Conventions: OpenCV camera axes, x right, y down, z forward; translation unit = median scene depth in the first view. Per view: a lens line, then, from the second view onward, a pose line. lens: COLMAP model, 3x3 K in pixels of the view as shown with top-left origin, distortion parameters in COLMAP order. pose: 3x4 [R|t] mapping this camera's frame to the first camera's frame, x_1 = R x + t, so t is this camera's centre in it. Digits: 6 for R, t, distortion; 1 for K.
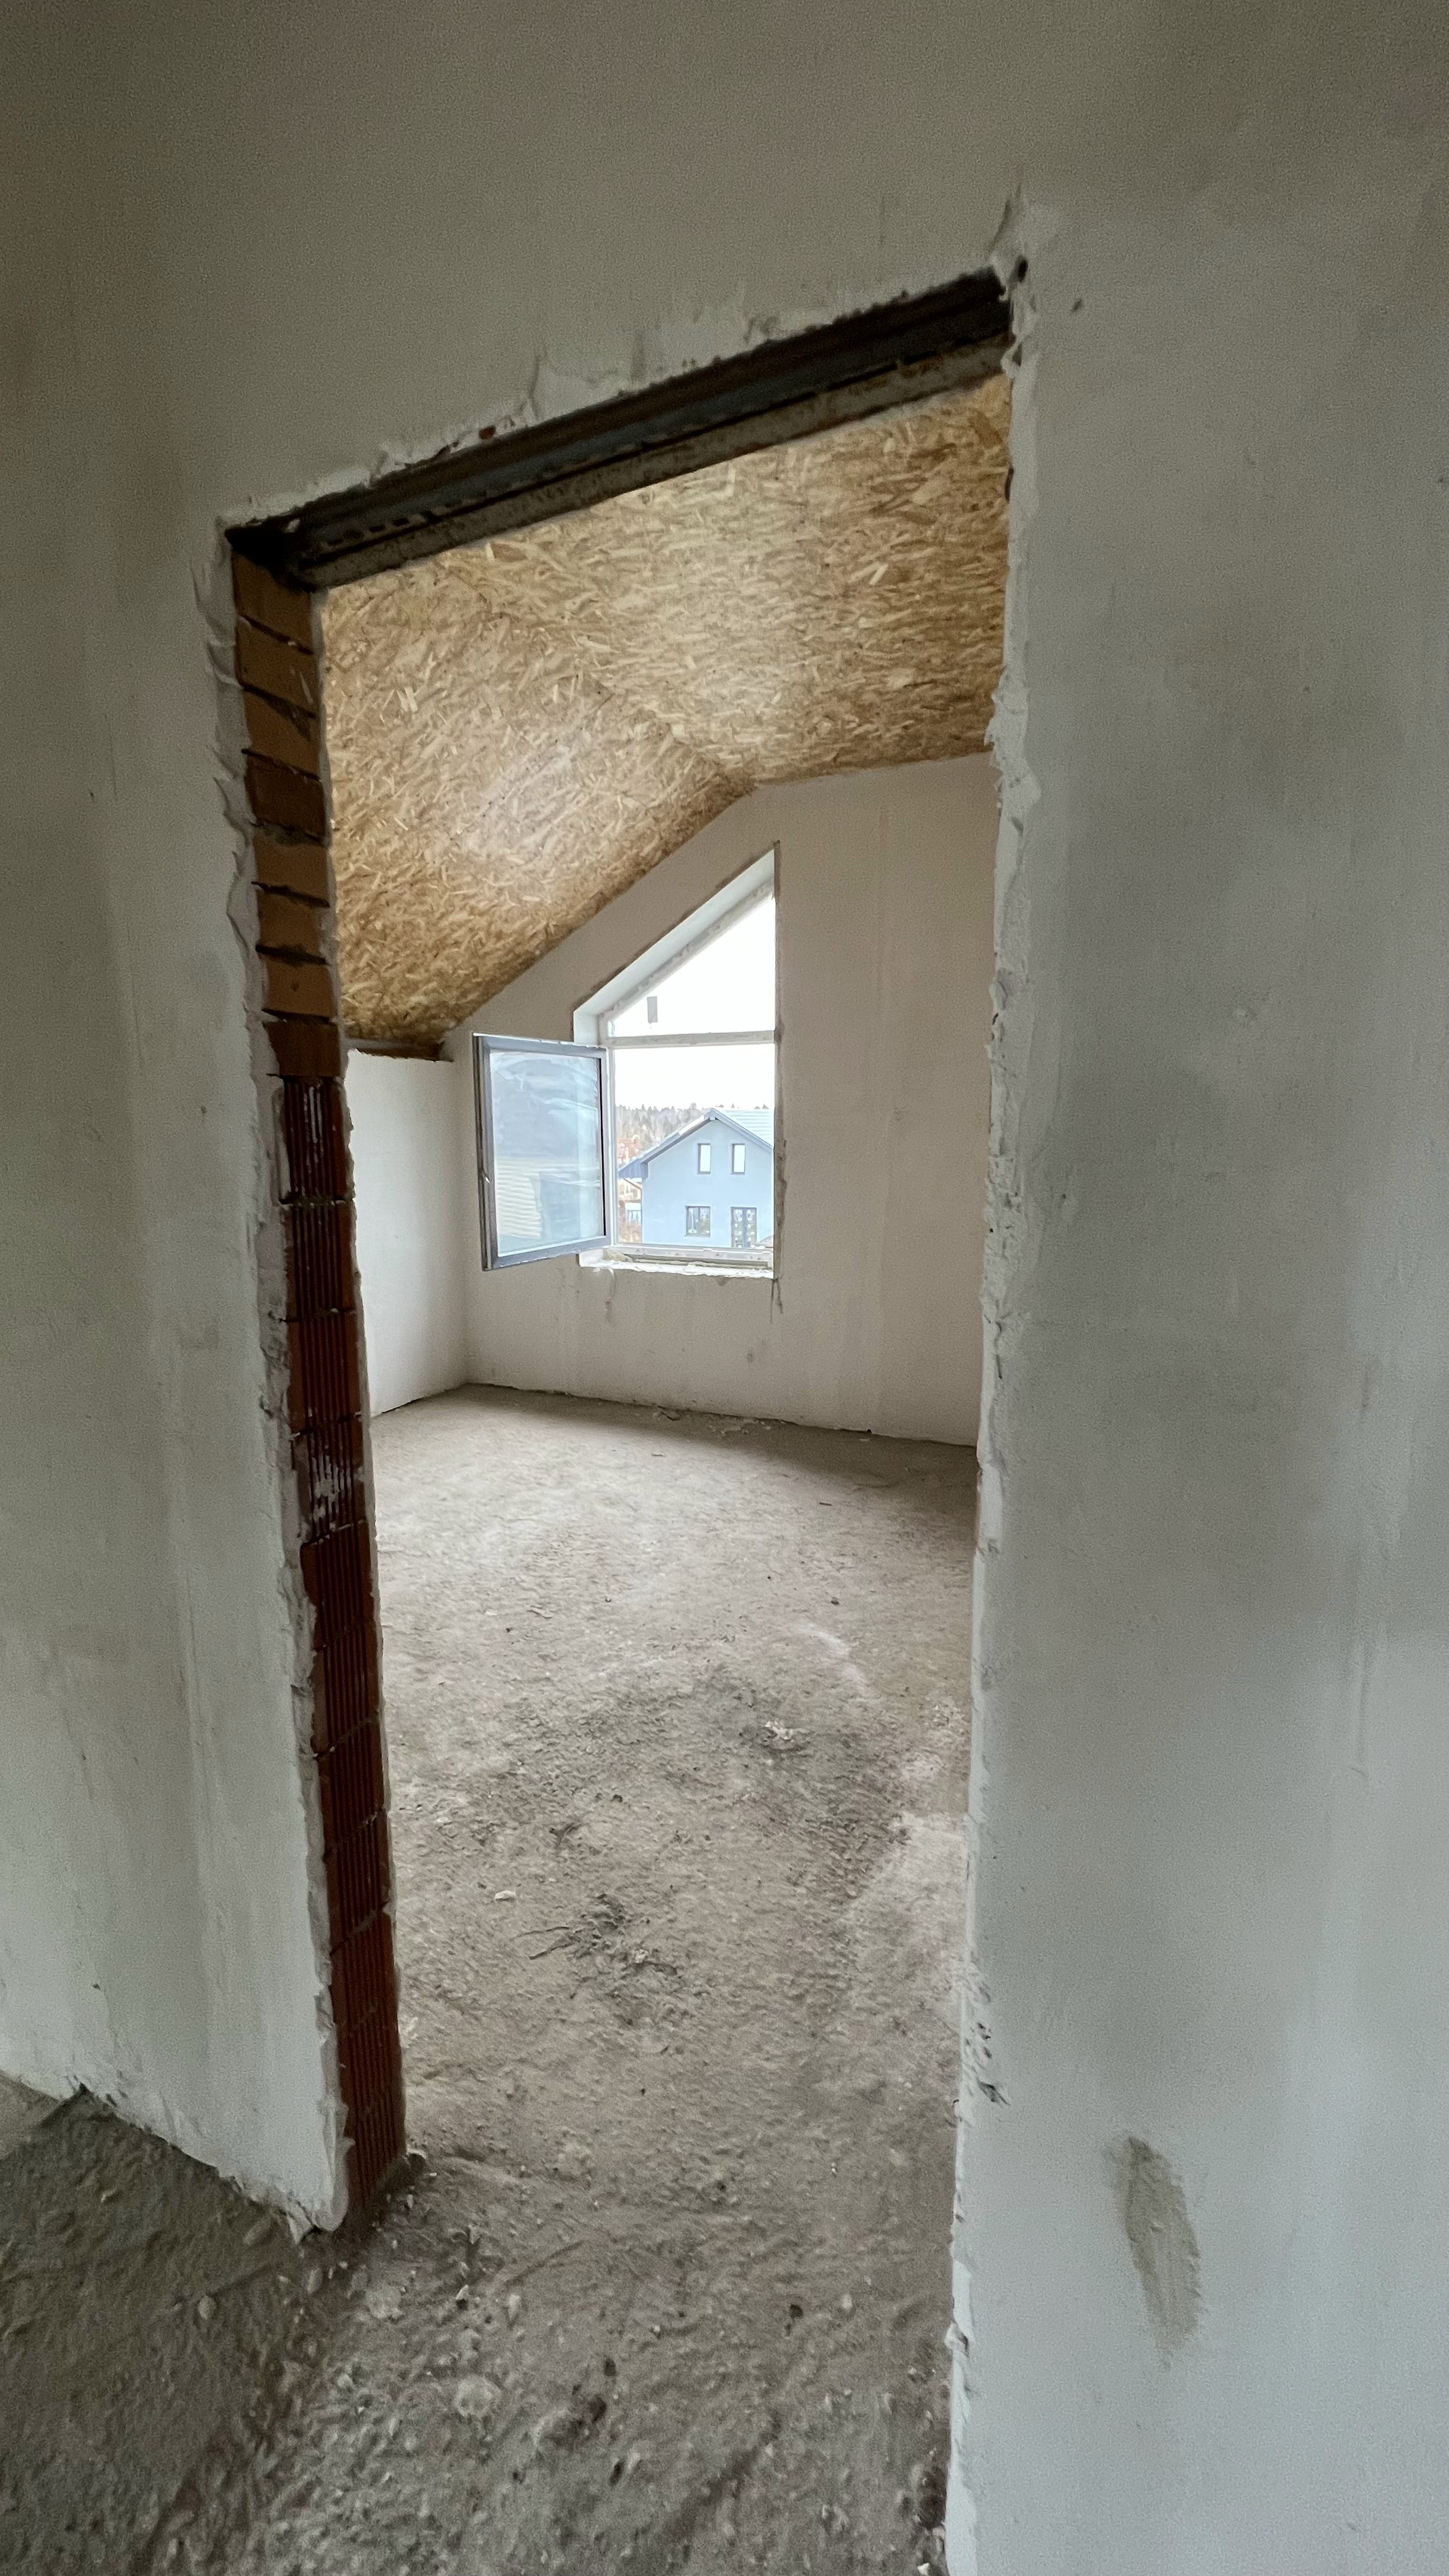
lens RADIAL K [[1020.6, 0, 735.4], [0, 1020.6, 1279.7], [0, 0, 1]] dist [-0.000830, -0.000569]
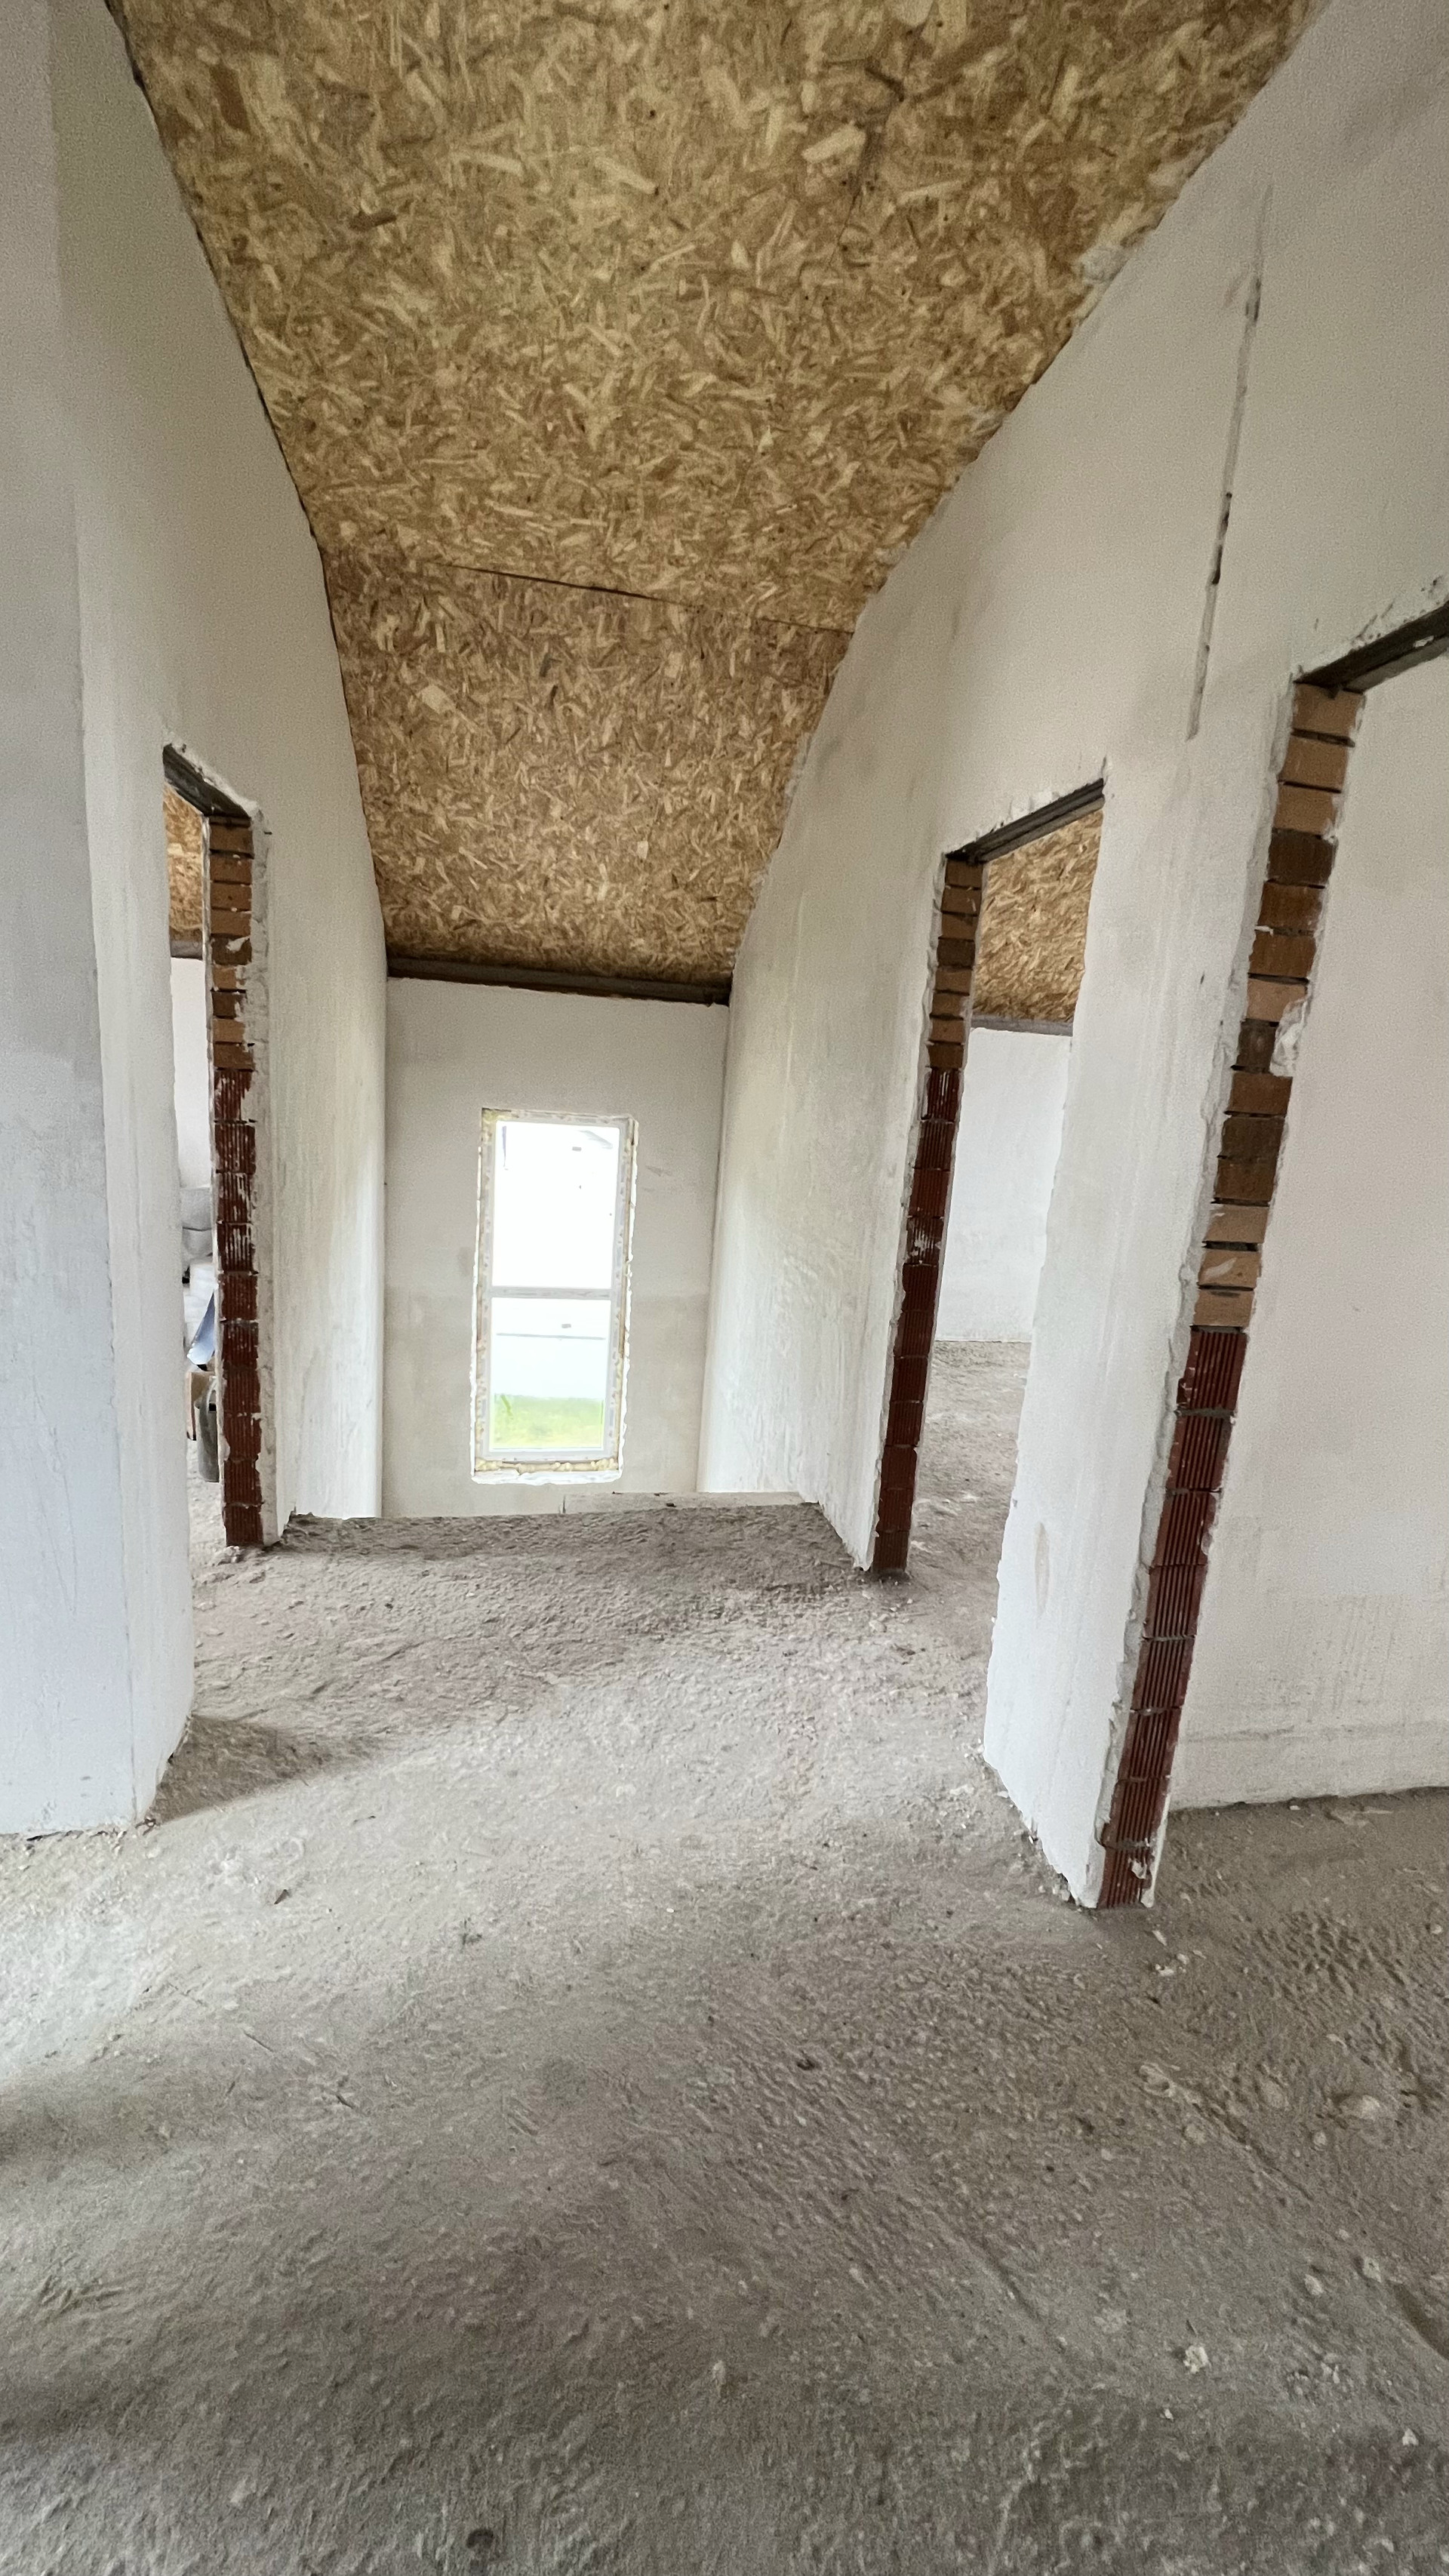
lens RADIAL K [[1020.6, 0, 730.1], [0, 1020.6, 1280.9], [0, 0, 1]] dist [-0.000830, -0.000569]
pose [[0.578041, 0.201616, -0.790708, 1.235750], [-0.194809, 0.975074, 0.106213, 0.126238], [0.792413, 0.092641, 0.602910, -0.760245]]
